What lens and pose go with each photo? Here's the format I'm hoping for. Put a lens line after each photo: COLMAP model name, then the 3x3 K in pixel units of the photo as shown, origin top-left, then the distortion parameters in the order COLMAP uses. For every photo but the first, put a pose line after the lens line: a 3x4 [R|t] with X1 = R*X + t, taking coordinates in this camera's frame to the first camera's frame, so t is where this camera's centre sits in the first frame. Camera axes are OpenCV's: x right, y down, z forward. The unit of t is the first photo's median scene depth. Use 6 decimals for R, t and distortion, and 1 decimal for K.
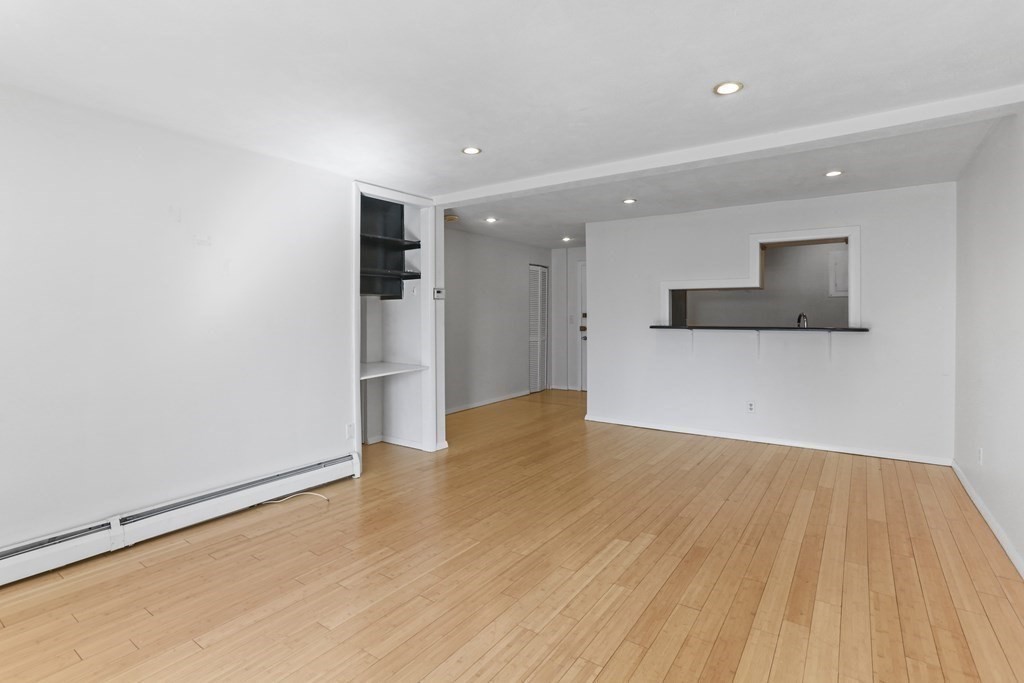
lens RADIAL K [[497.8, 0, 509.1], [0, 497.8, 322.4], [0, 0, 1]] dist [-0.000466, -0.000071]
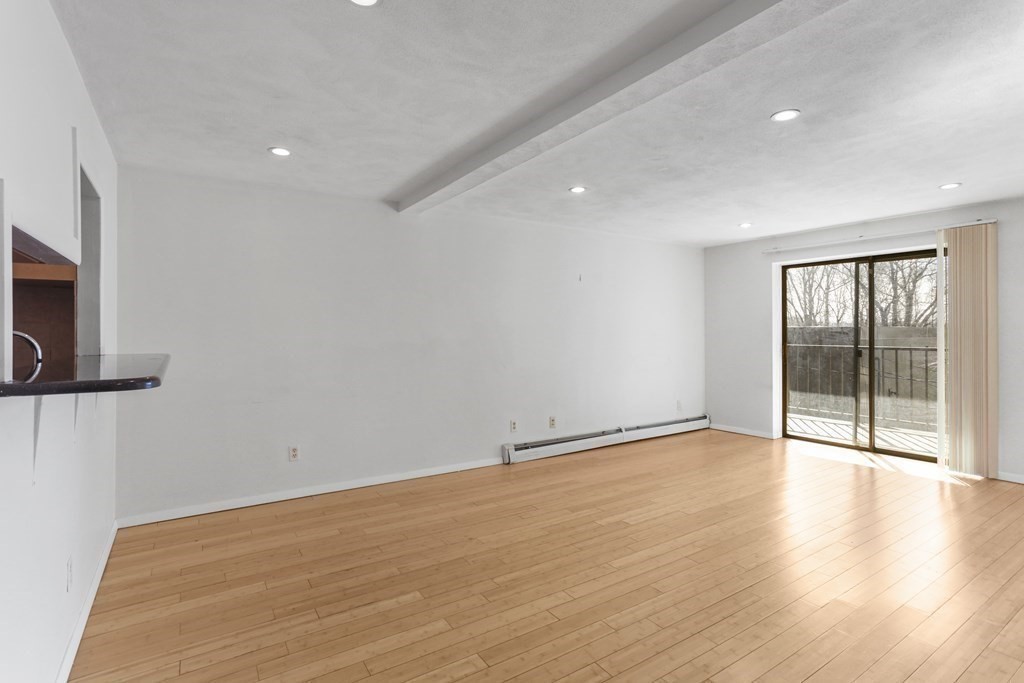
lens RADIAL K [[497.8, 0, 509.1], [0, 497.8, 322.4], [0, 0, 1]] dist [-0.000466, -0.000071]
pose [[-0.927549, 0.002277, 0.373693, 0.041544], [0.003230, 0.999993, 0.001924, -0.049741], [-0.373686, 0.002992, -0.927550, 2.231810]]
